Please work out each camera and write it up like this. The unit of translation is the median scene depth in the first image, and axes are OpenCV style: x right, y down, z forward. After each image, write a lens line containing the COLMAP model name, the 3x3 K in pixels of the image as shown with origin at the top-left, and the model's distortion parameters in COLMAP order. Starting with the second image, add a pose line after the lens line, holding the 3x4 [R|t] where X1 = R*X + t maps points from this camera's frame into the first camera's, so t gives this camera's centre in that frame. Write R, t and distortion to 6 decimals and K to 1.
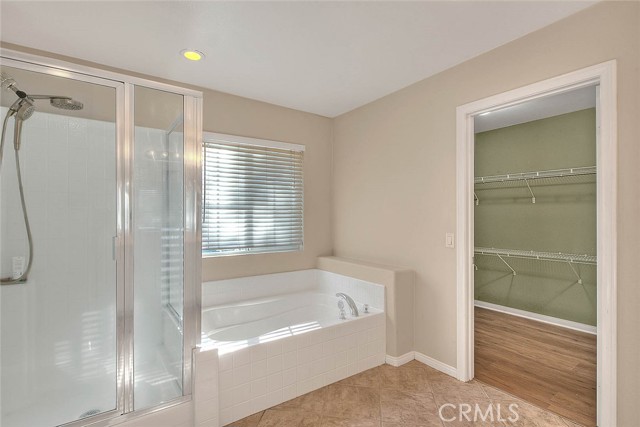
lens RADIAL K [[313.0, 0, 320.0], [0, 313.0, 213.5], [0, 0, 1]] dist [-0.001118, -0.000330]
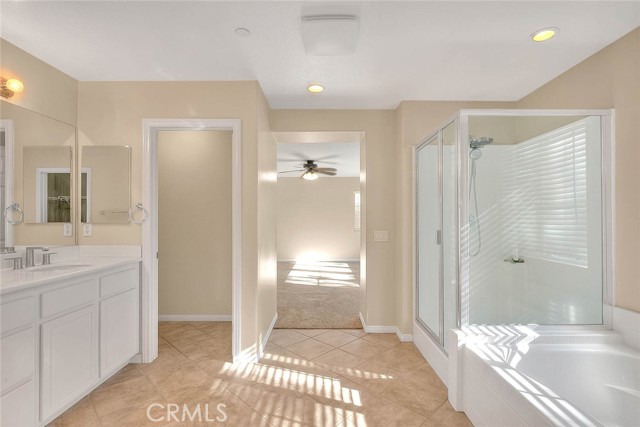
lens RADIAL K [[313.0, 0, 320.0], [0, 313.0, 213.5], [0, 0, 1]] dist [-0.001118, -0.000330]
pose [[-0.583734, -0.008727, -0.811898, 0.535718], [0.003993, 0.999899, -0.013619, 0.002267], [0.811935, -0.011191, -0.583640, 0.763141]]
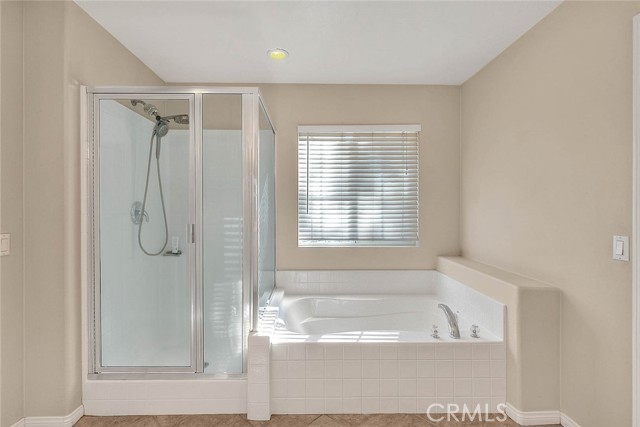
lens RADIAL K [[310.4, 0, 310.6], [0, 310.4, 208.2], [0, 0, 1]] dist [0.001004, -0.000212]
pose [[0.820507, 0.000487, -0.571637, 0.221863], [0.004241, 0.999967, 0.006940, 0.004066], [0.571621, -0.008118, 0.820478, 0.152879]]
